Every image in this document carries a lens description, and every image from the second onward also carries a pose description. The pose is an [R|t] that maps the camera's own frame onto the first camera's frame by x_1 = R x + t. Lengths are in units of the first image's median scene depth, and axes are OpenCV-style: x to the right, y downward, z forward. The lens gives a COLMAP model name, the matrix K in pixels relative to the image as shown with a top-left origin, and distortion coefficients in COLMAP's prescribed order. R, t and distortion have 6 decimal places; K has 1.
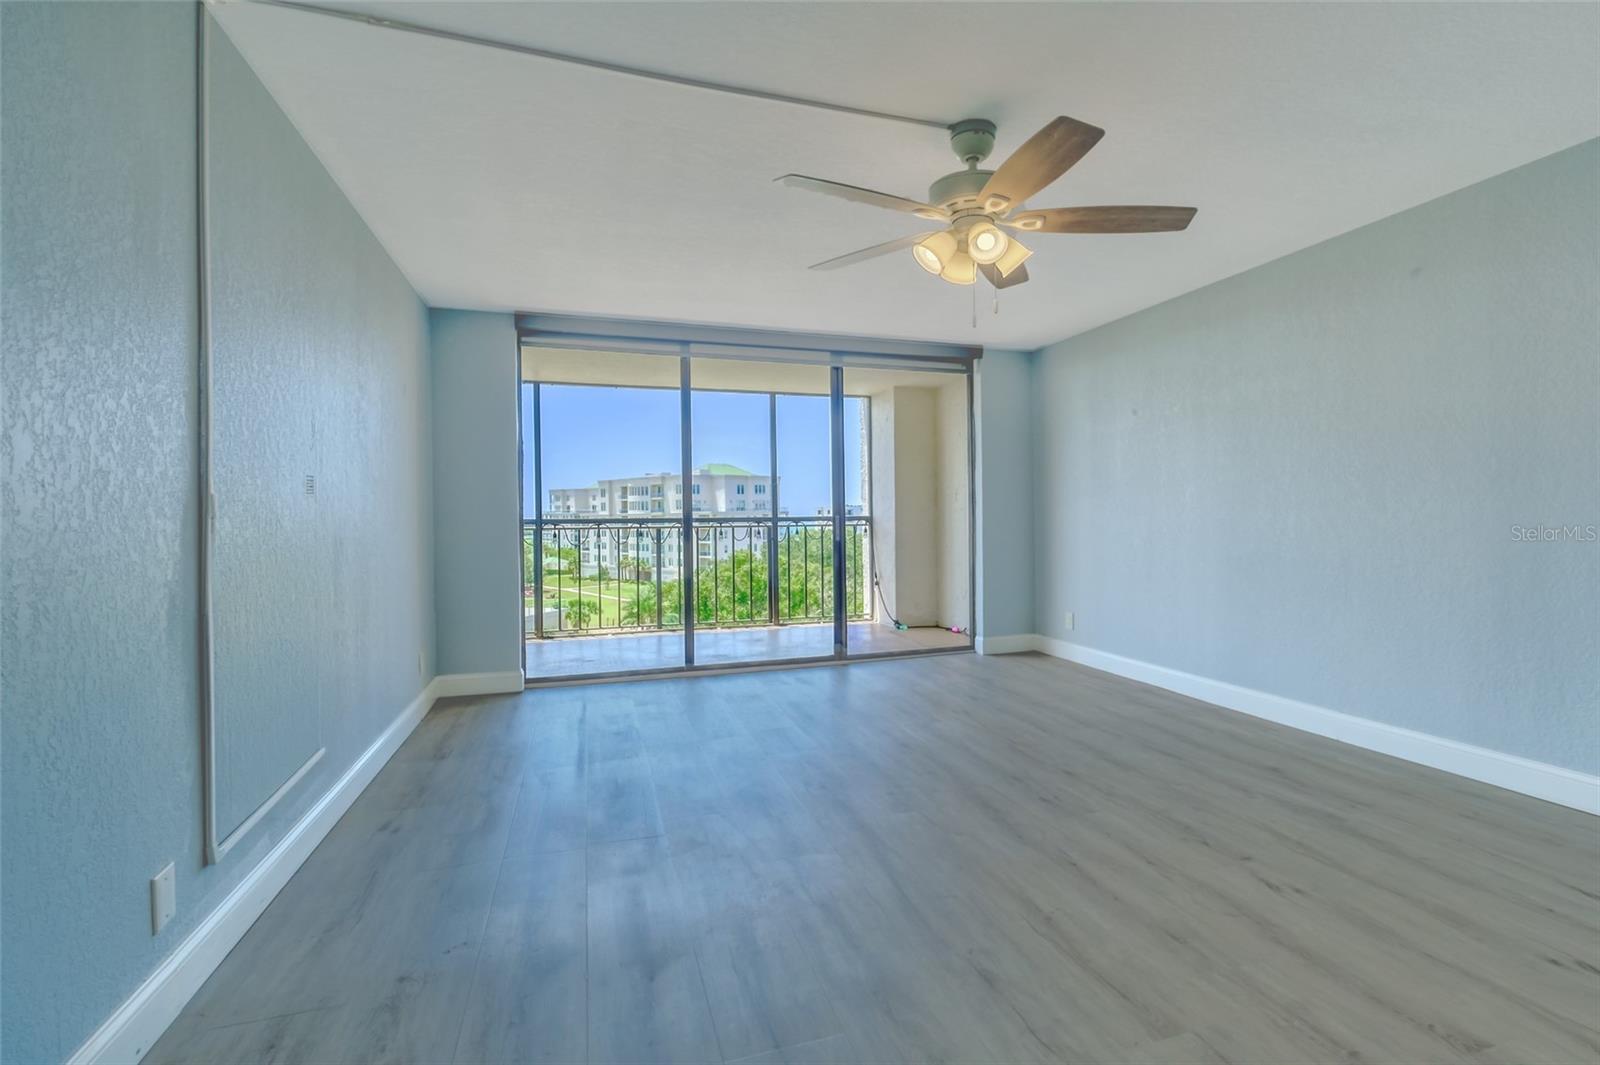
lens RADIAL K [[704.9, 0, 799.8], [0, 704.9, 515.0], [0, 0, 1]] dist [-0.008169, 0.000330]
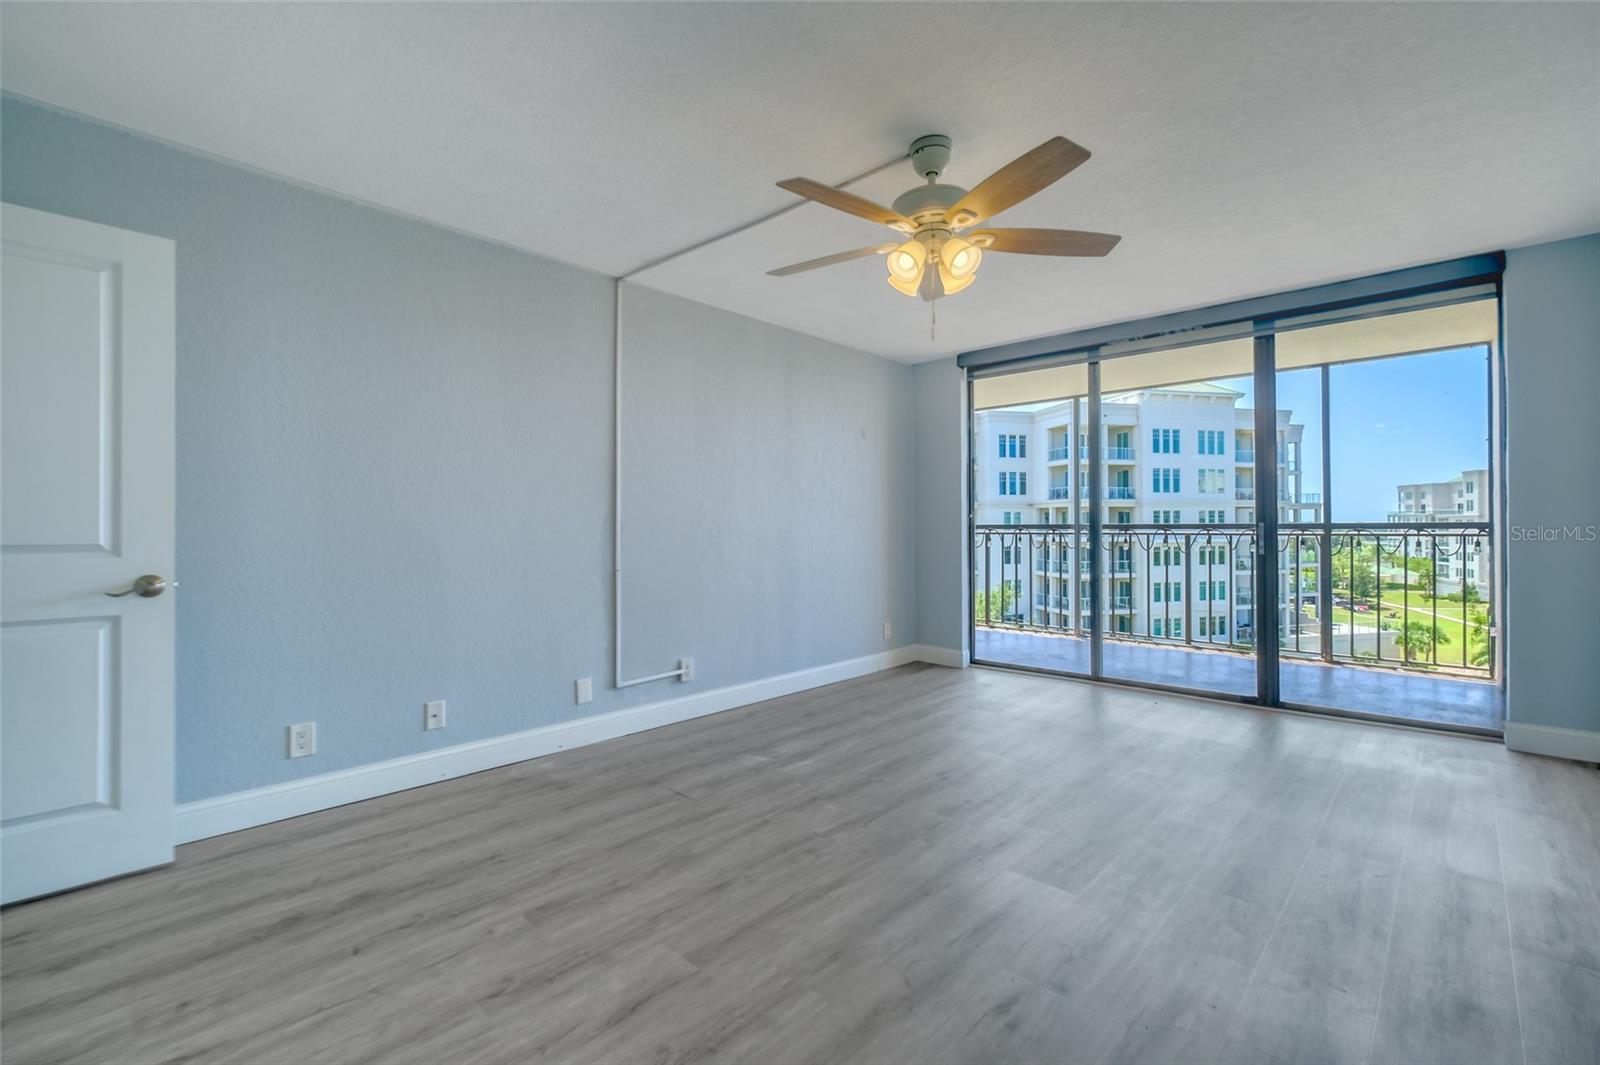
lens RADIAL K [[712.9, 0, 840.2], [0, 712.9, 528.4], [0, 0, 1]] dist [0.013185, -0.000159]
pose [[0.507771, 0.010667, -0.861426, 0.502383], [0.003416, 0.999891, 0.014396, -0.006874], [0.861486, -0.010253, 0.507679, 0.175371]]
